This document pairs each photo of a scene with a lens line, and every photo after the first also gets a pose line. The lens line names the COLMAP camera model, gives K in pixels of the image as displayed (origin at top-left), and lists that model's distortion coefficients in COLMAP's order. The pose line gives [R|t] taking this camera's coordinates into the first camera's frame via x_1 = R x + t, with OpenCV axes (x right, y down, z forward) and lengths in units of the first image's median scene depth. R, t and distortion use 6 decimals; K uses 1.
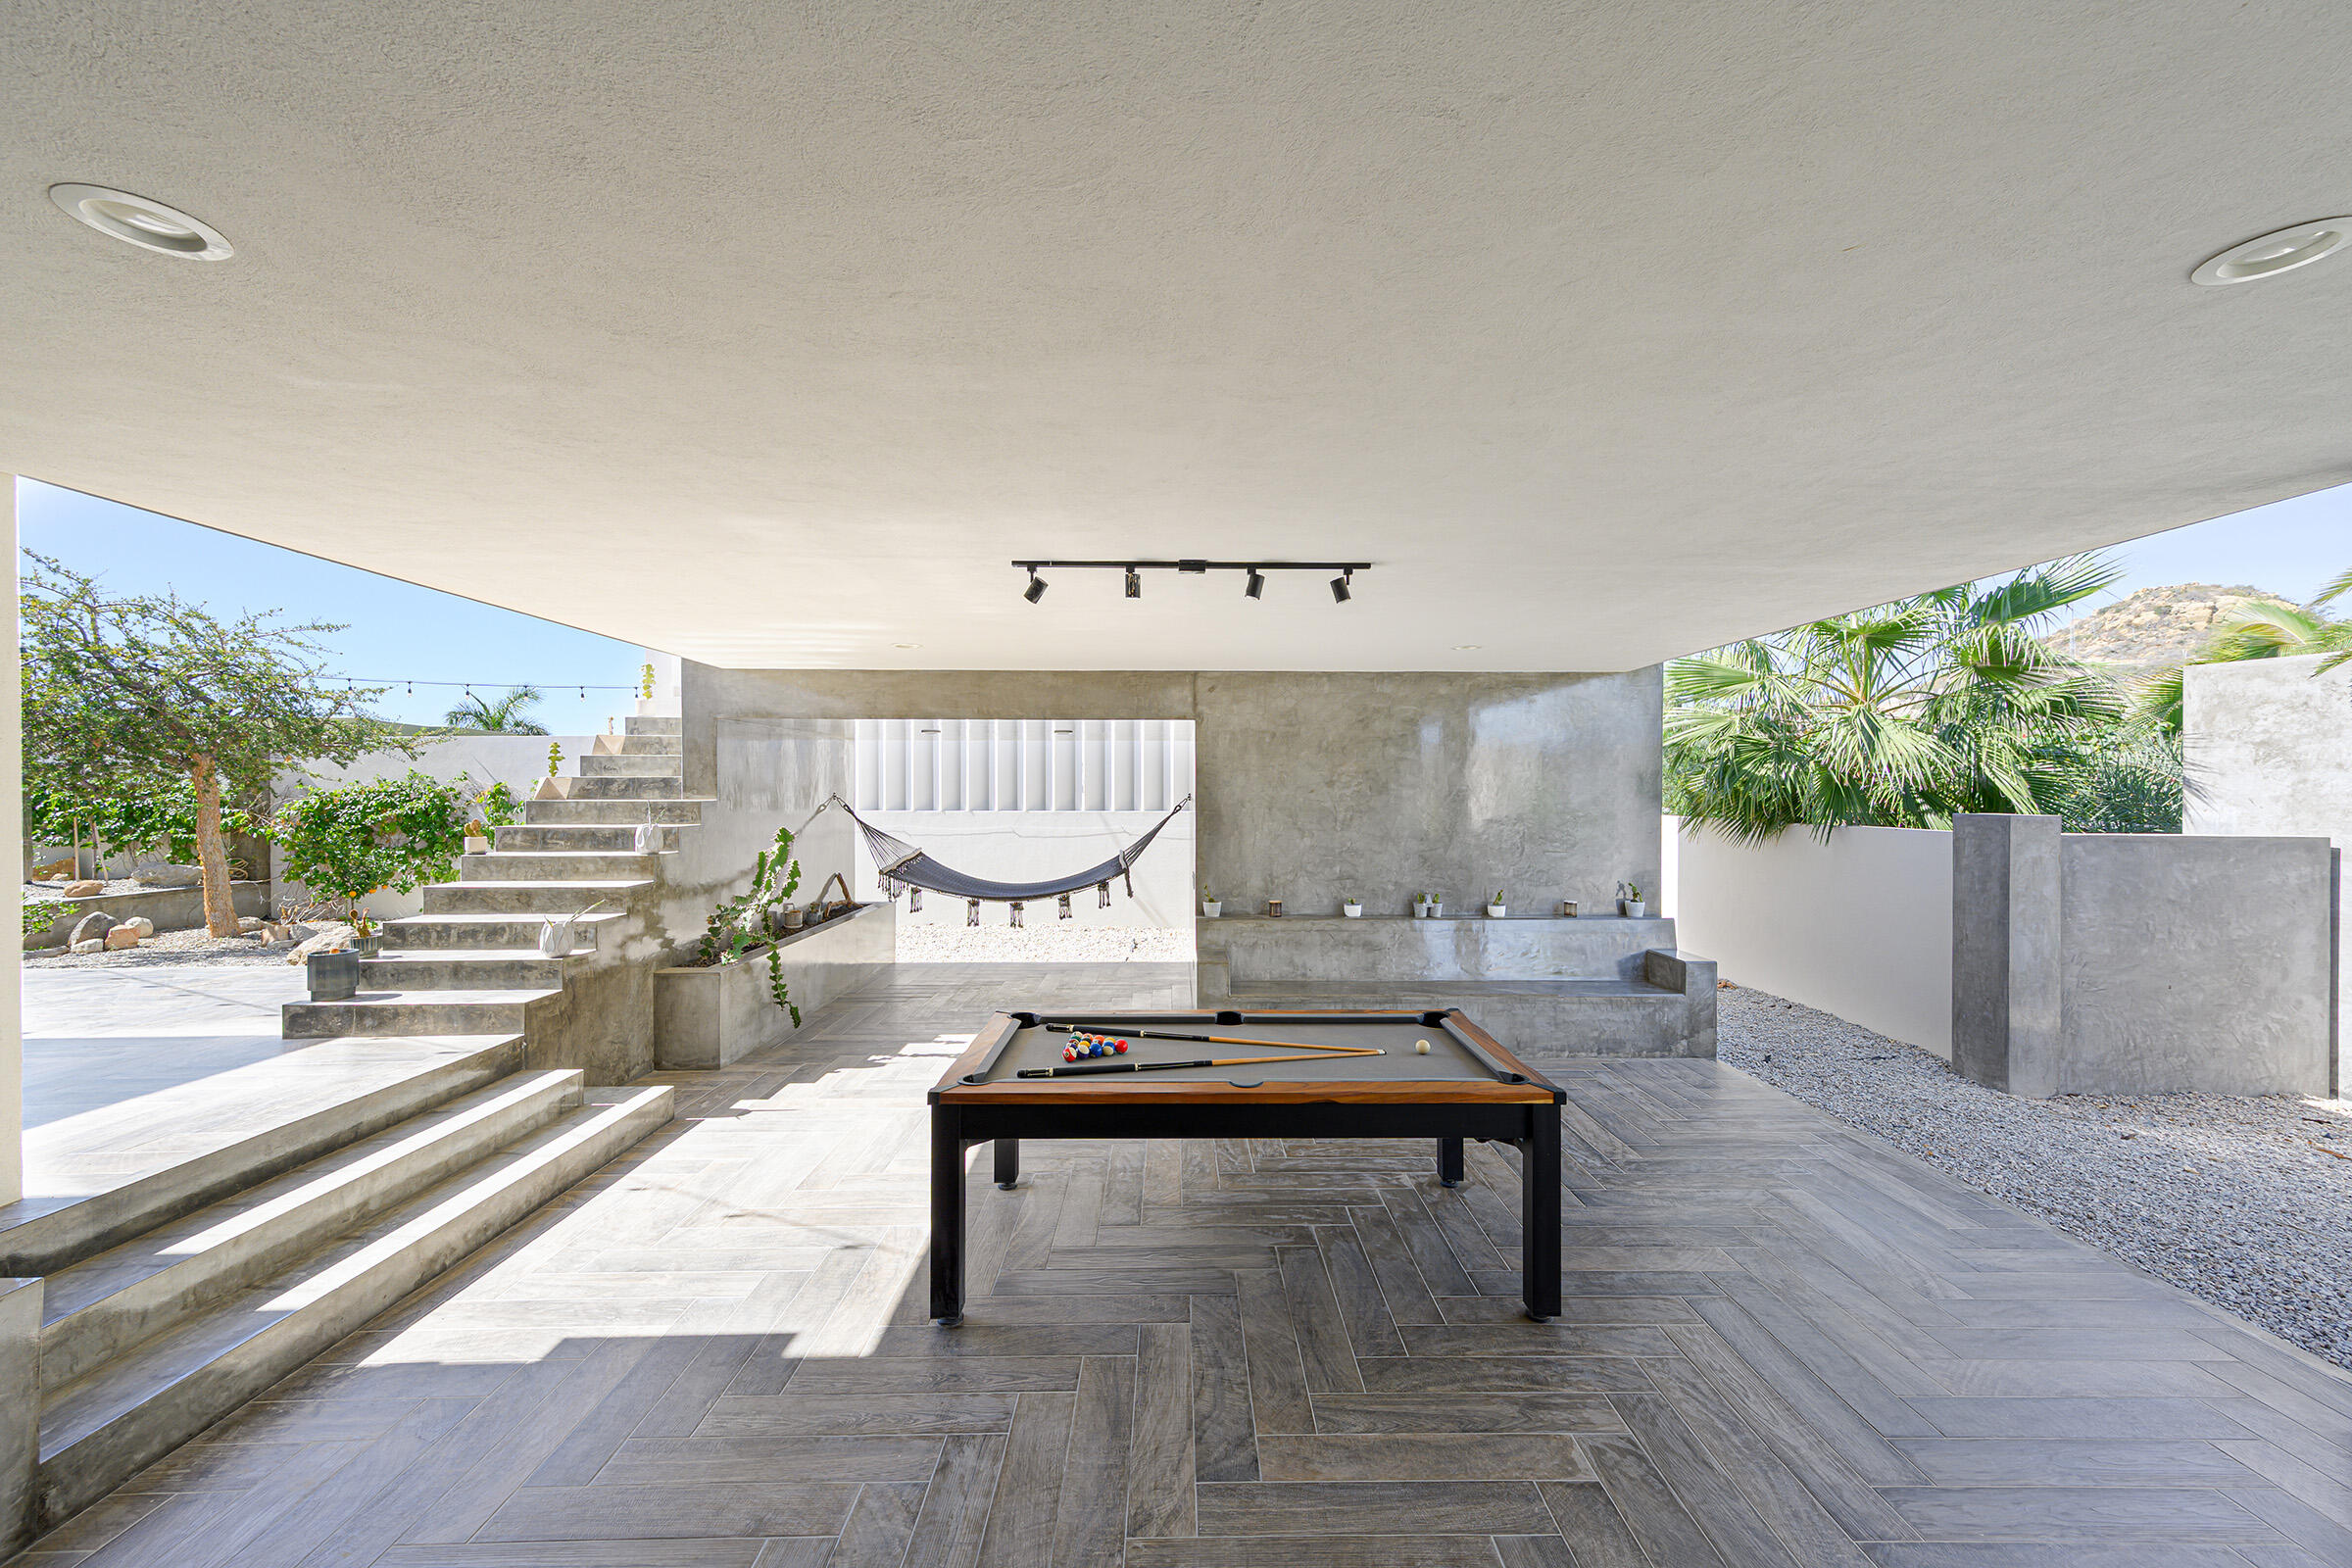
lens RADIAL K [[912.1, 0, 1186.8], [0, 912.1, 799.3], [0, 0, 1]] dist [0.009356, 0.000258]
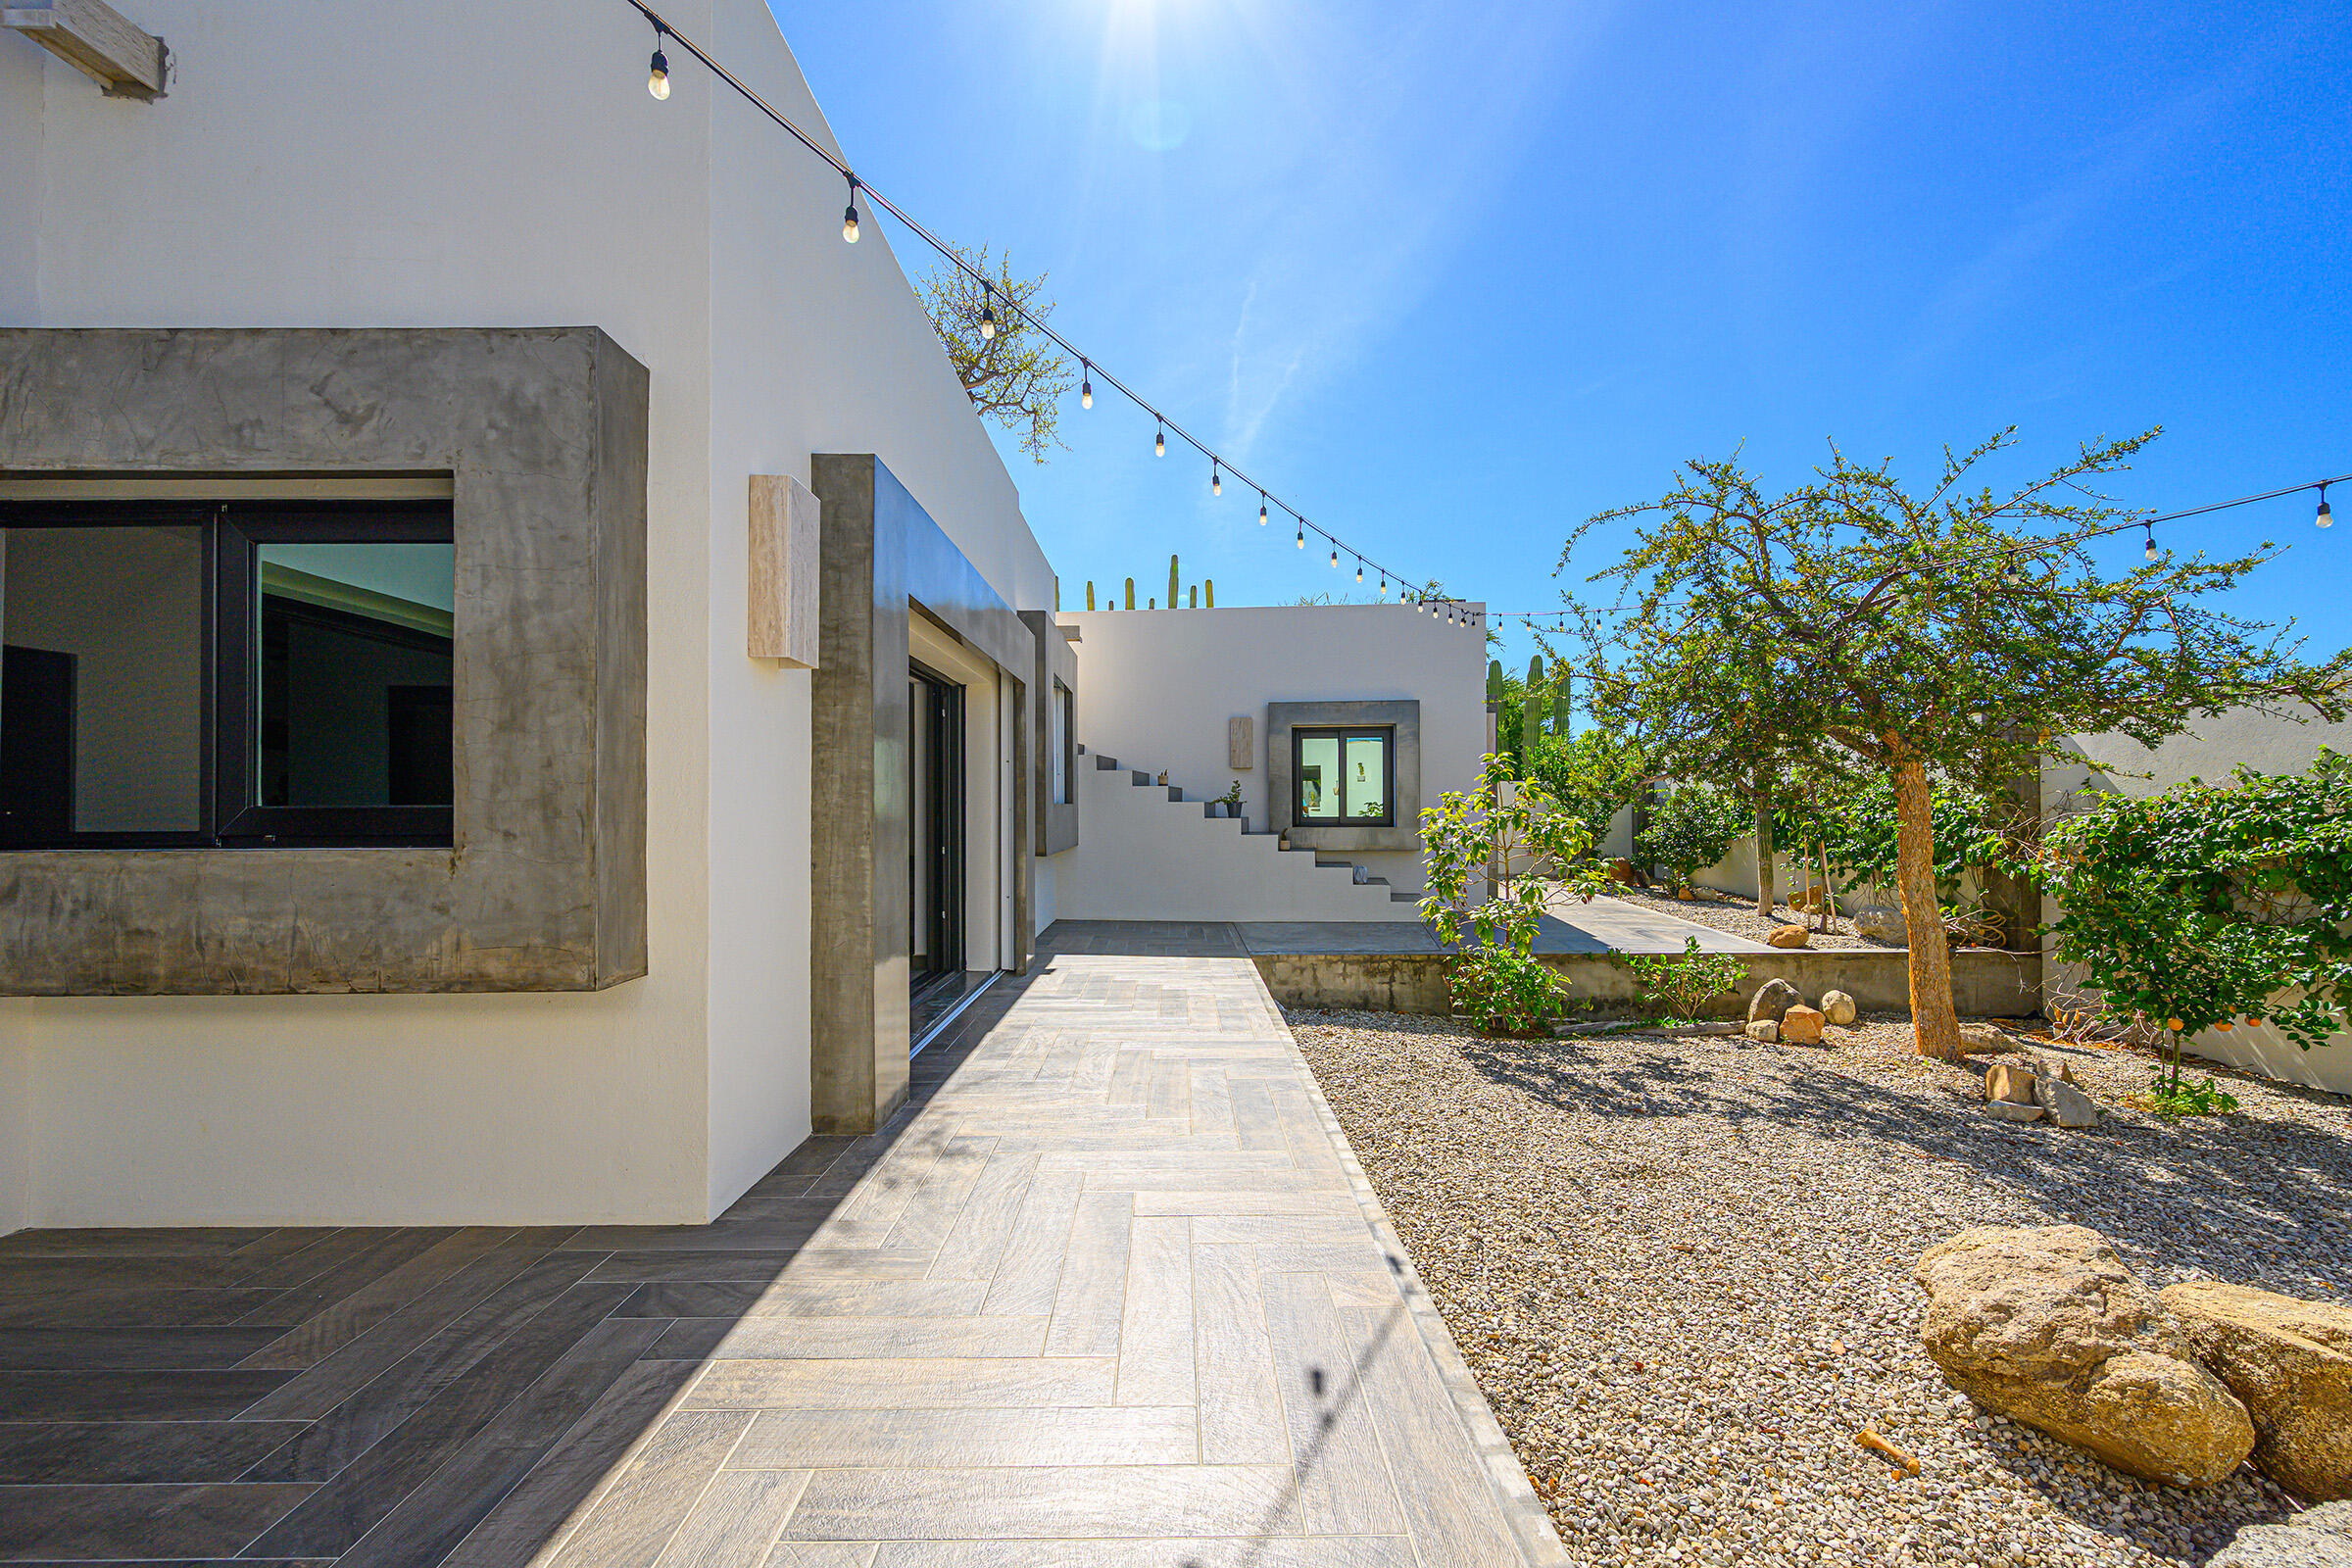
lens RADIAL K [[938.8, 0, 1192.7], [0, 938.8, 793.1], [0, 0, 1]] dist [-0.000570, 0.000506]
pose [[-0.006197, -0.013077, -0.999895, -0.402910], [-0.010285, 0.999862, -0.013013, -0.000006], [0.999928, 0.010203, -0.006331, 0.473740]]
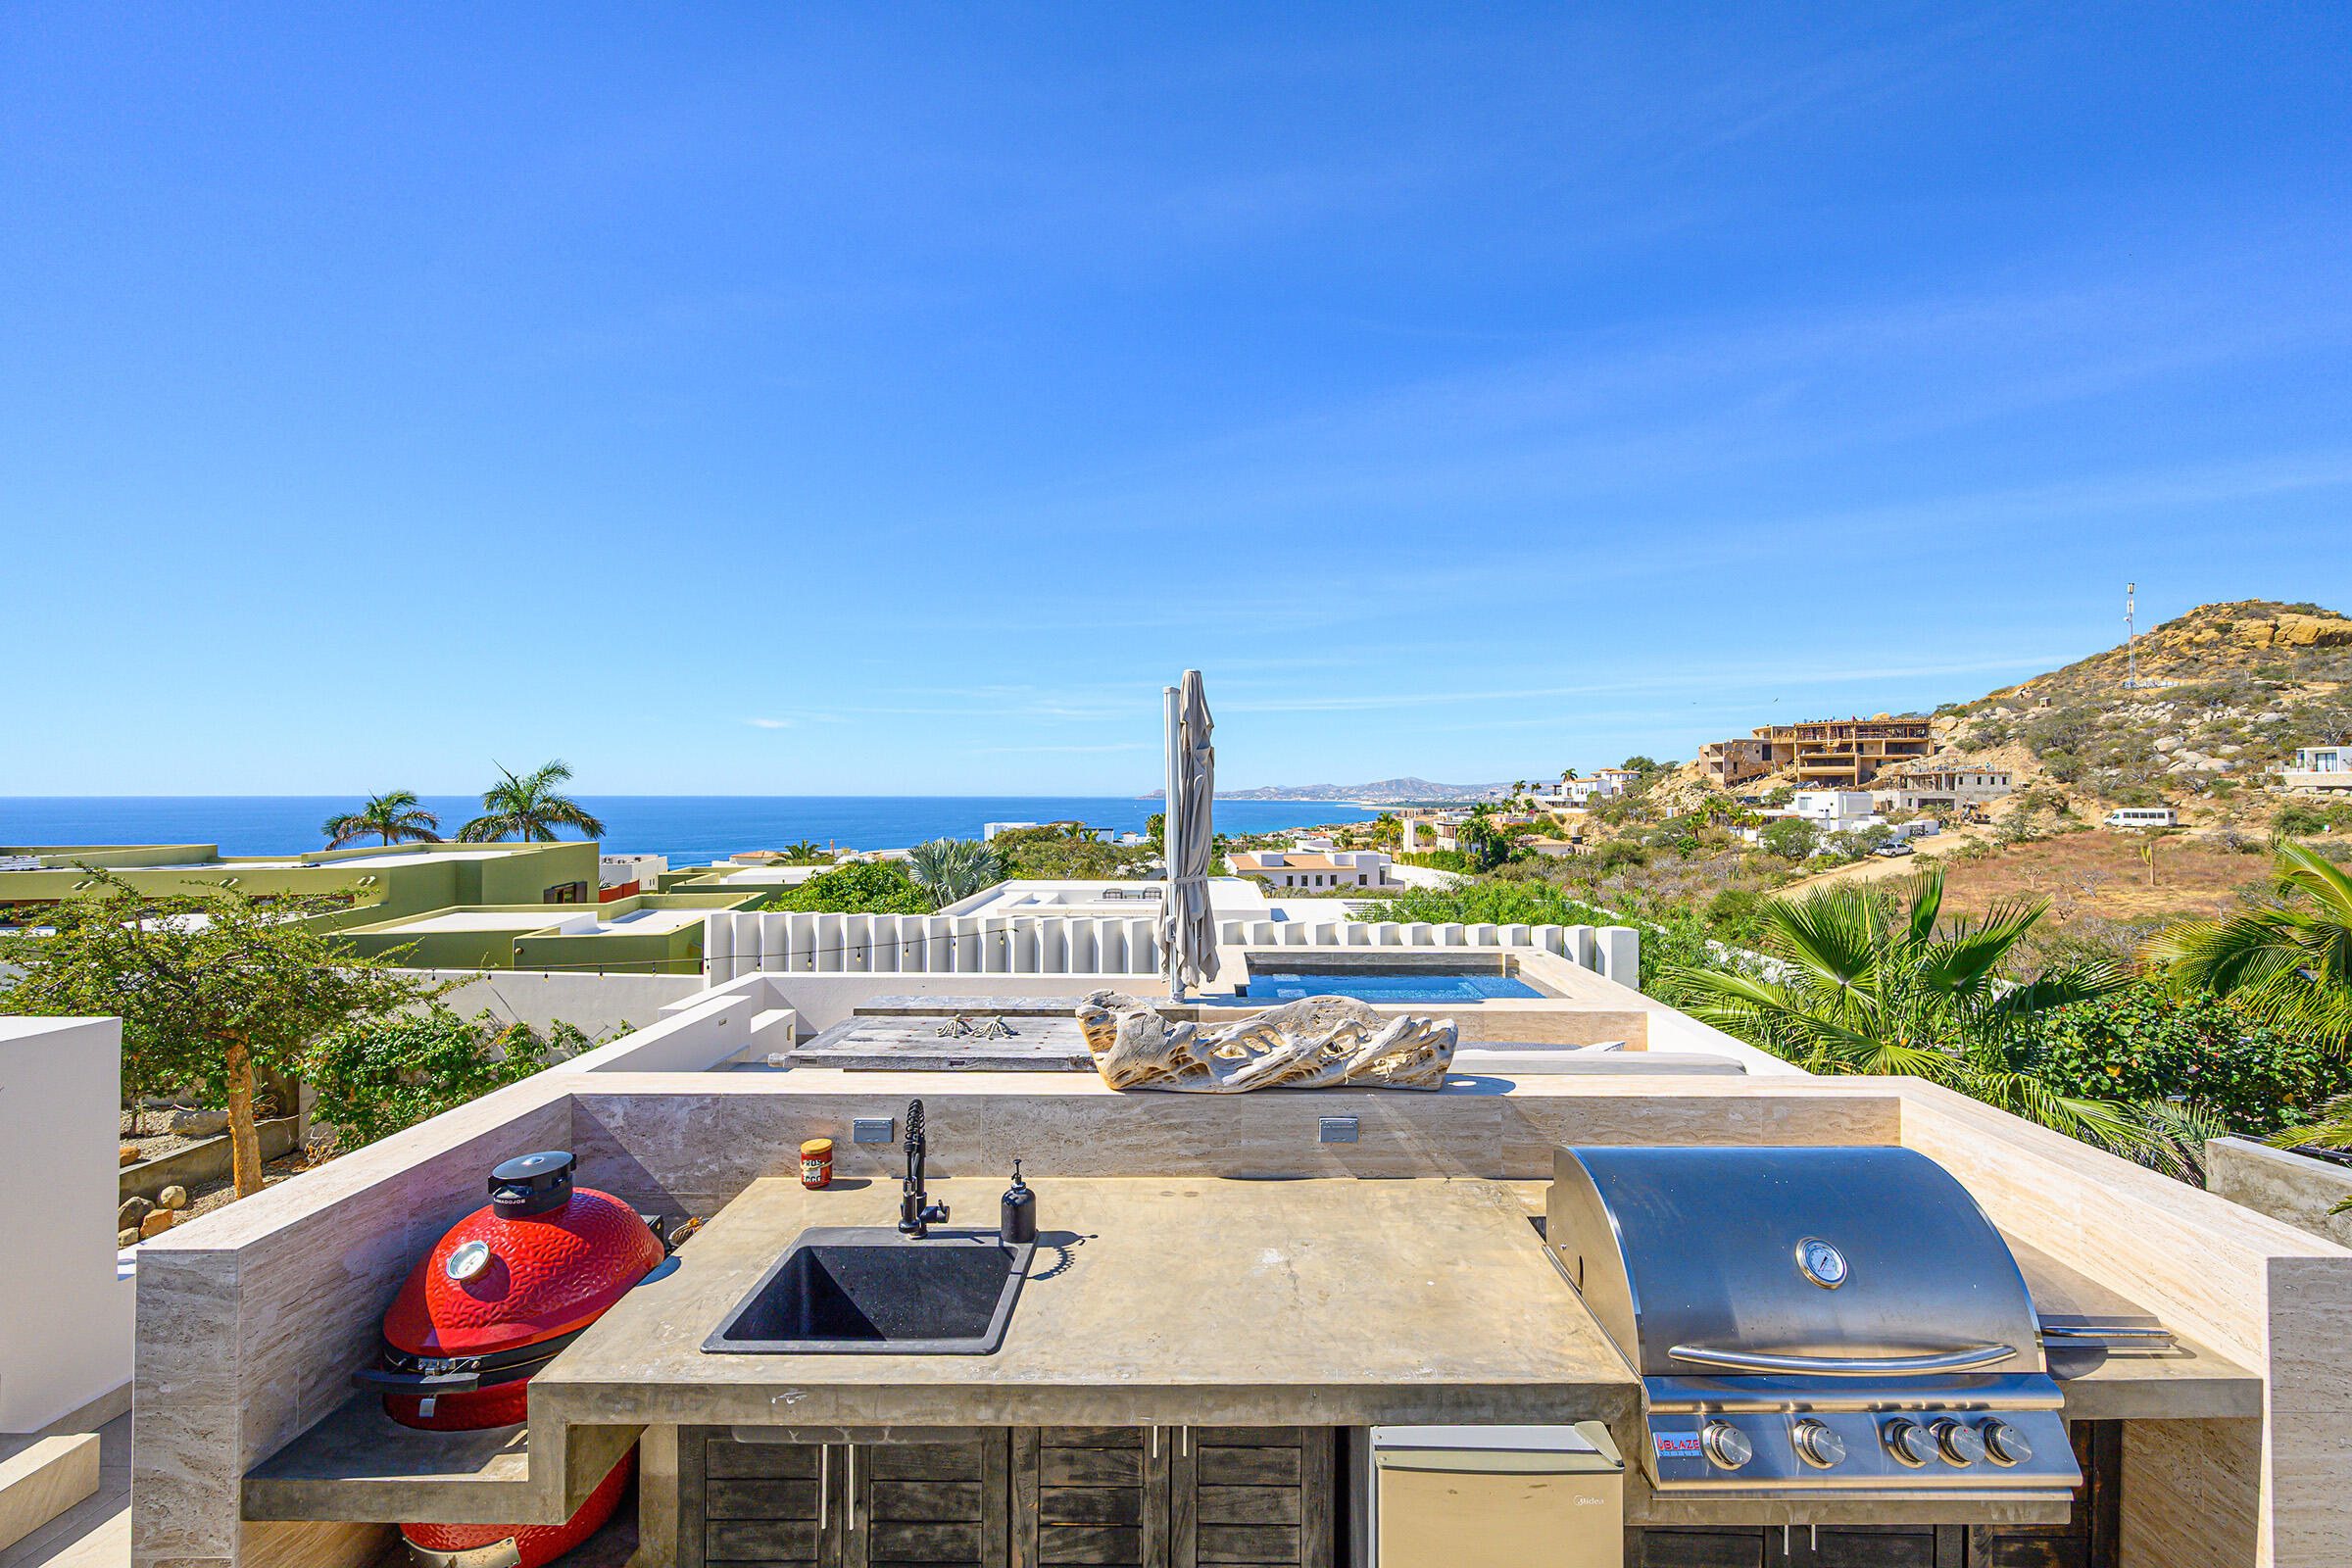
lens RADIAL K [[935.1, 0, 1205.8], [0, 935.1, 780.7], [0, 0, 1]] dist [-0.002750, -0.000101]
pose [[0.999827, 0.002584, -0.018415, 0.016593], [-0.002971, 0.999775, -0.020999, -0.262240], [0.018357, 0.021050, 0.999610, -0.011184]]
